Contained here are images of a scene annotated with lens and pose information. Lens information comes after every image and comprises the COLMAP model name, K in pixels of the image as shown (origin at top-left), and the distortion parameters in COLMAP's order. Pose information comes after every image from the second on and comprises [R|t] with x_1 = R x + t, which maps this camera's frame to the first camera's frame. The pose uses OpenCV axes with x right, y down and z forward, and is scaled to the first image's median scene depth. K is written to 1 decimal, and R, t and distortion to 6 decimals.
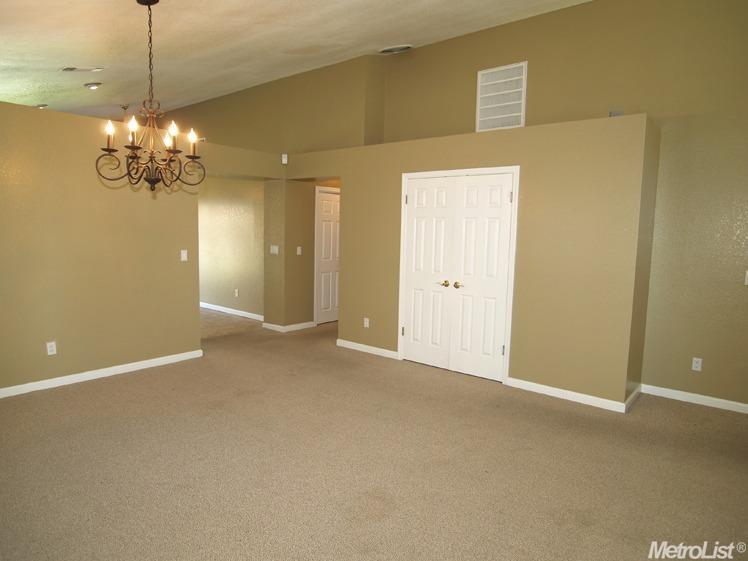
lens RADIAL K [[473.8, 0, 372.4], [0, 473.8, 279.8], [0, 0, 1]] dist [-0.027933, 0.003743]
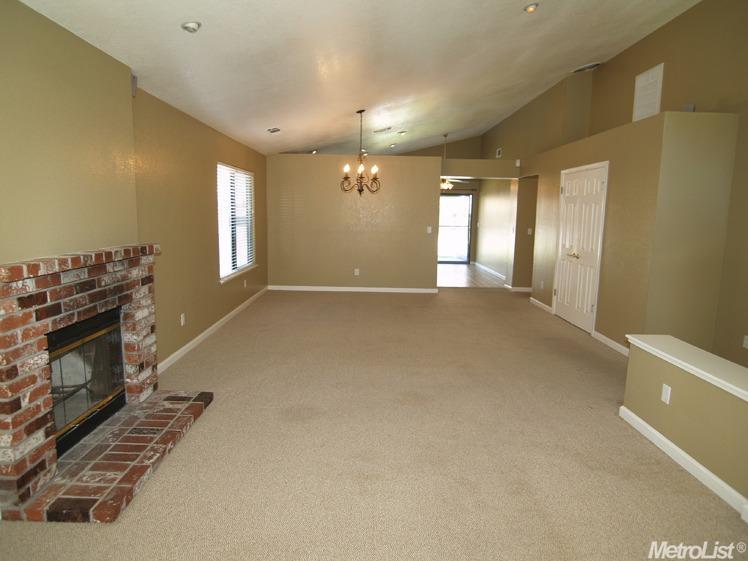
lens RADIAL K [[473.8, 0, 373.8], [0, 473.8, 280.1], [0, 0, 1]] dist [-0.027933, 0.003743]
pose [[0.643746, 0.098192, -0.758913, 0.781852], [-0.085341, 0.994759, 0.056317, 0.048963], [0.760466, 0.028513, 0.648752, -0.237735]]
